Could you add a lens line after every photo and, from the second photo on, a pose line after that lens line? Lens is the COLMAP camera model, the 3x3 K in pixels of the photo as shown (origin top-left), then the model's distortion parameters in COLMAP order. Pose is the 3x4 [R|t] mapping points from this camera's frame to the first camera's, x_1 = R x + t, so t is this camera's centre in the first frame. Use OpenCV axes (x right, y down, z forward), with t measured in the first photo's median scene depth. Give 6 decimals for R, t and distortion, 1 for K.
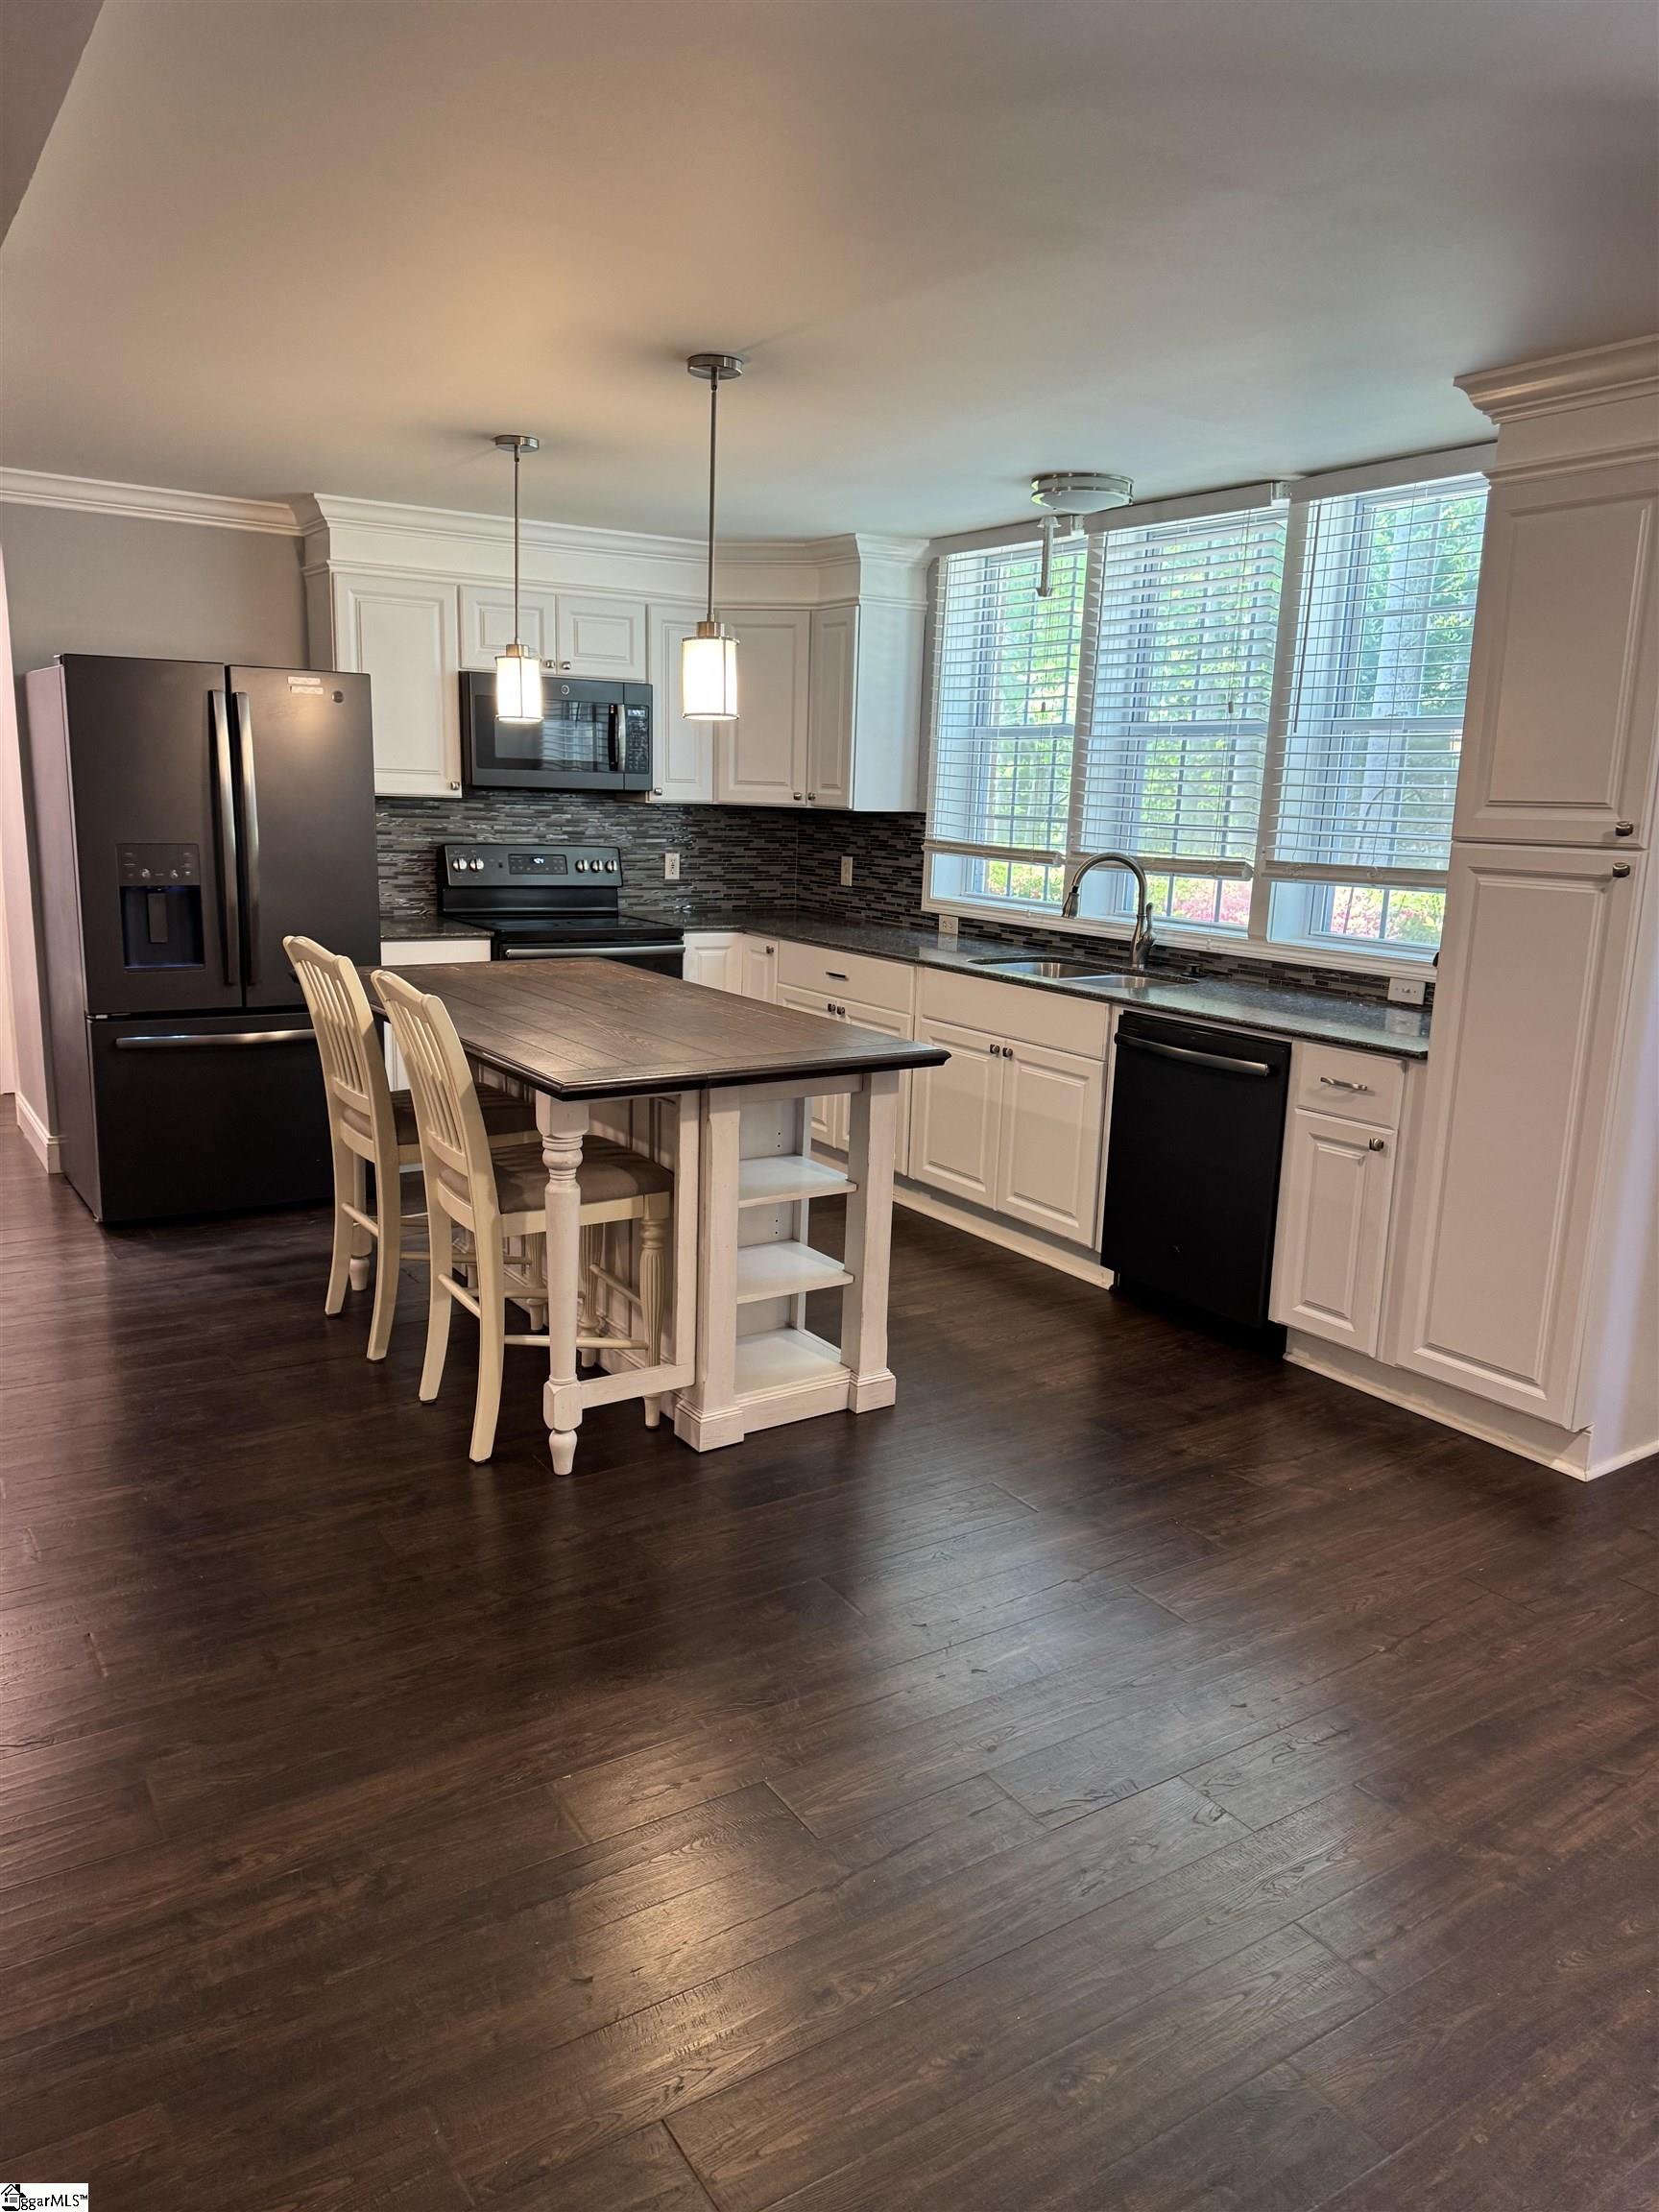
lens RADIAL K [[1555.8, 0, 827.9], [0, 1555.8, 1113.2], [0, 0, 1]] dist [0.011148, -0.020468]
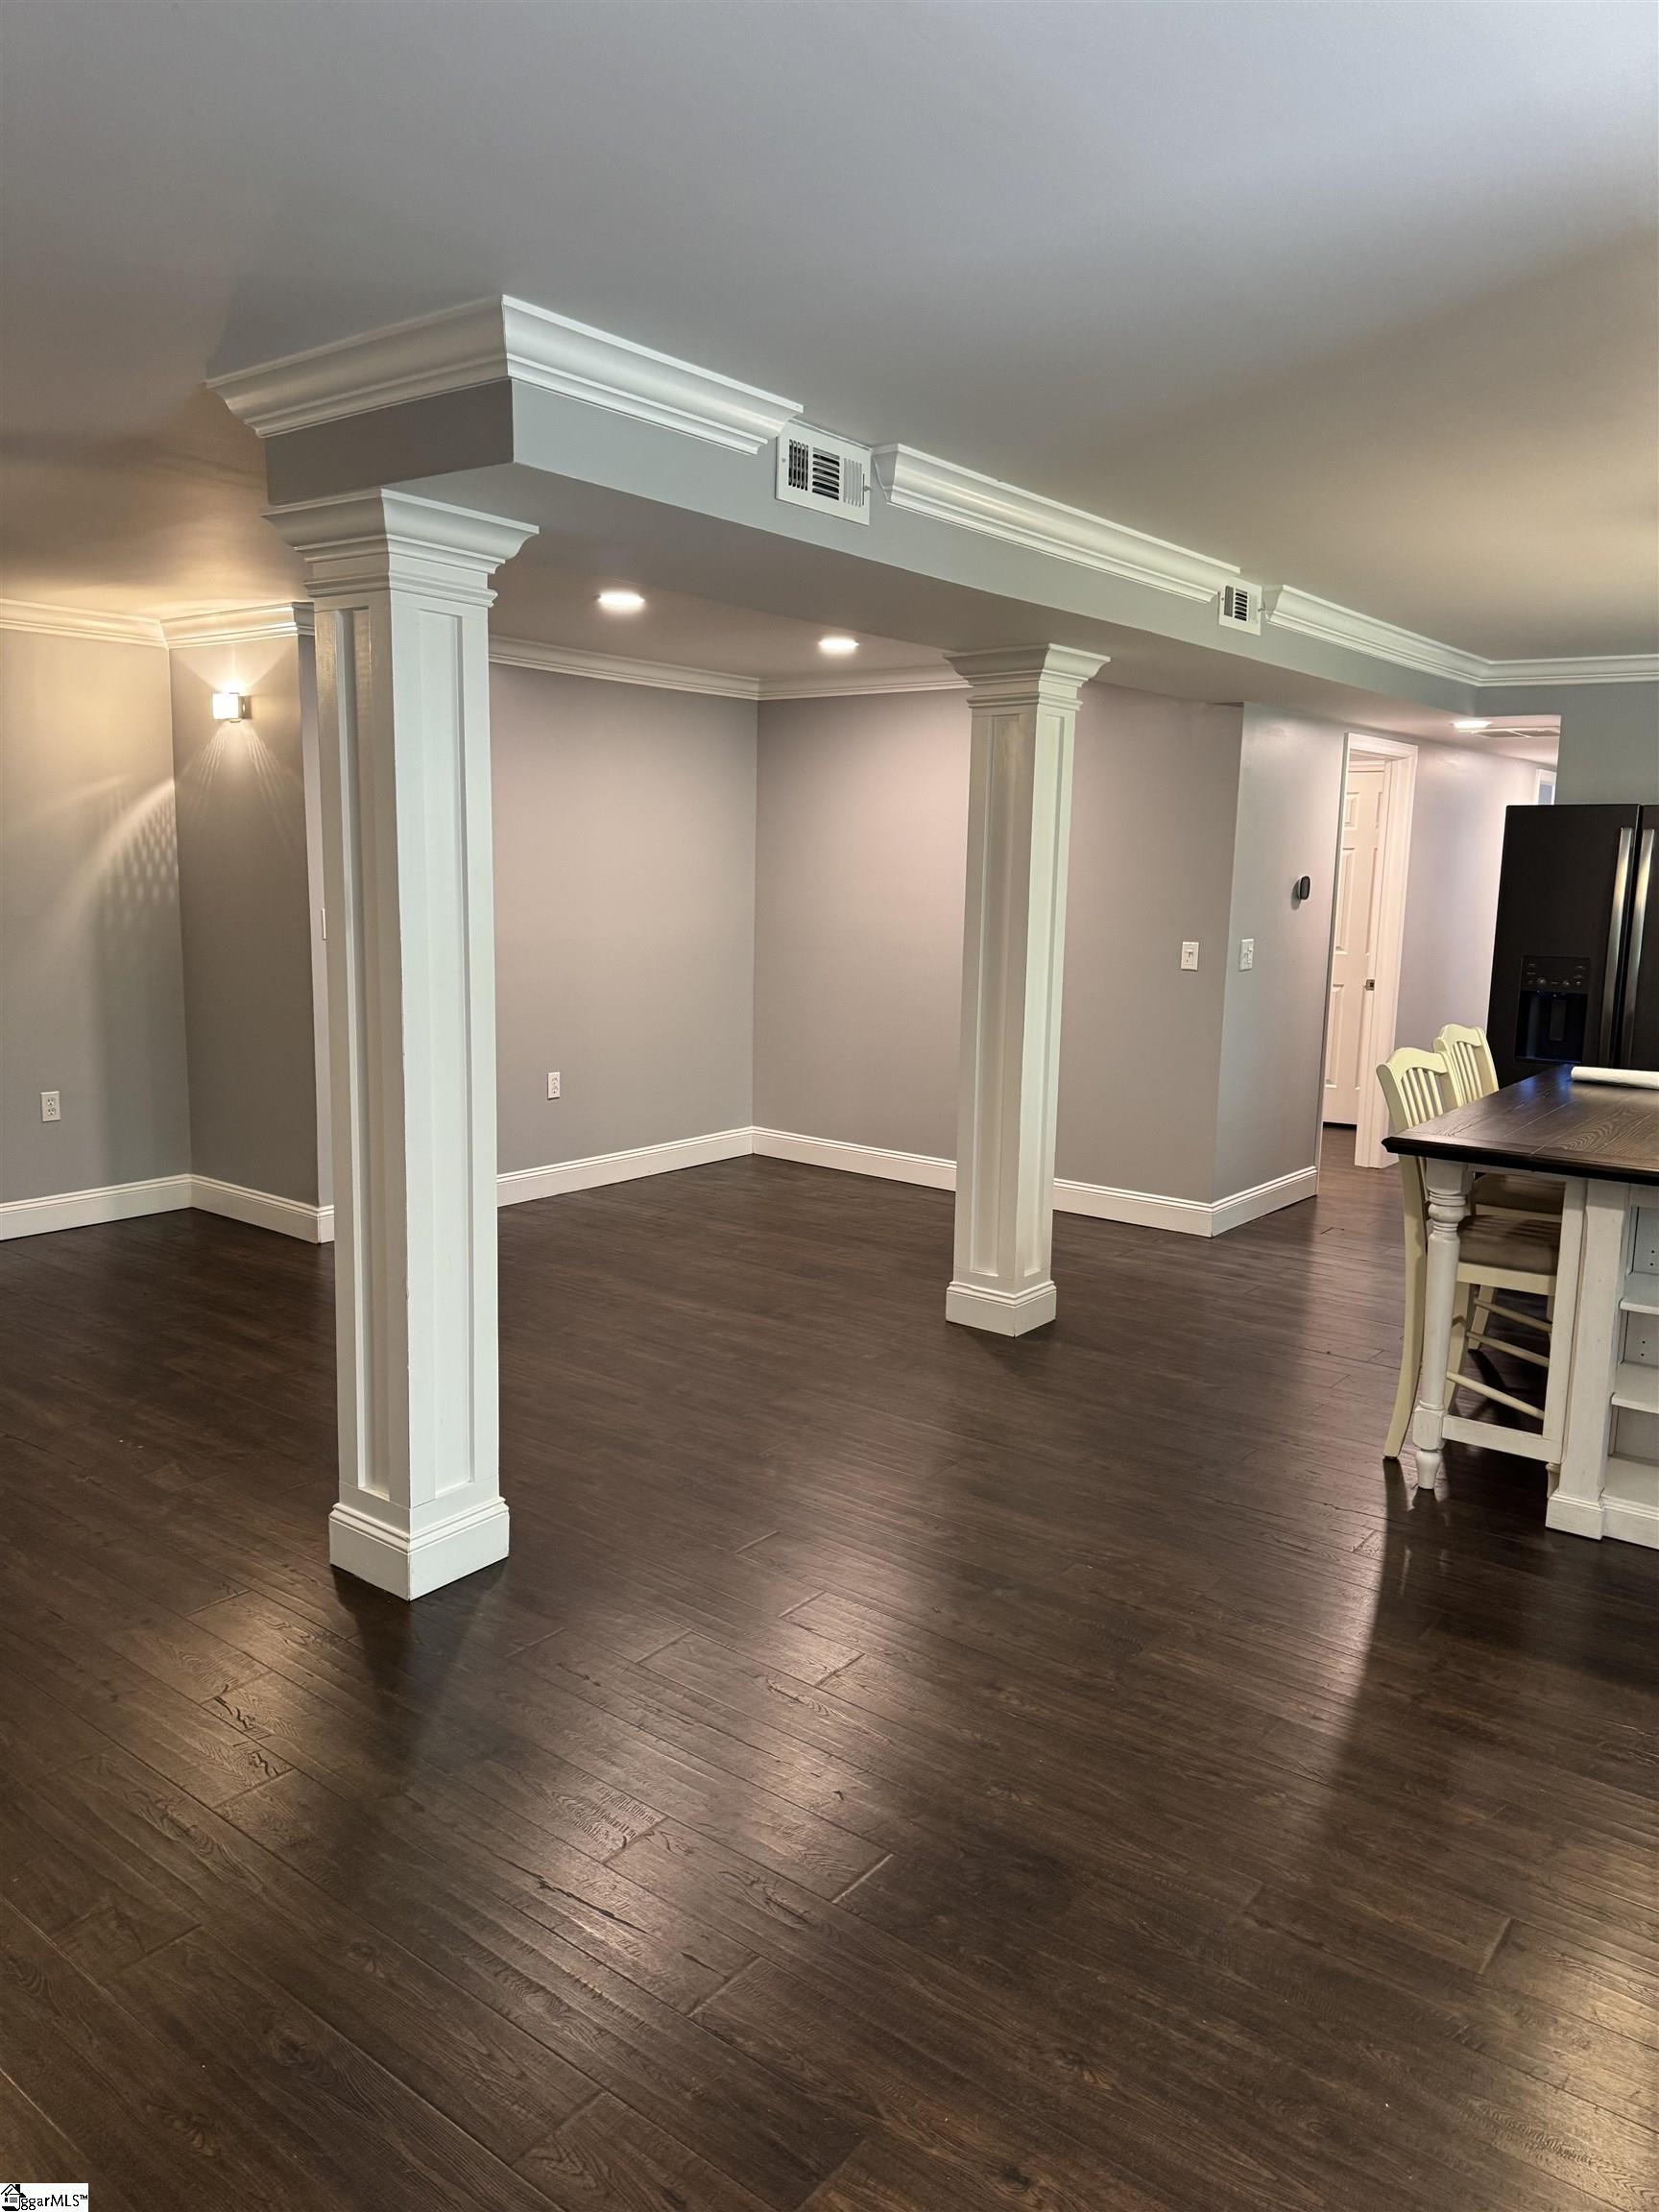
lens RADIAL K [[1555.8, 0, 840.5], [0, 1555.8, 1101.1], [0, 0, 1]] dist [0.011148, -0.020468]
pose [[0.337025, 0.127017, -0.932888, 0.763791], [-0.214224, 0.975213, 0.055387, -0.021447], [0.916800, 0.181180, 0.355881, 0.133877]]
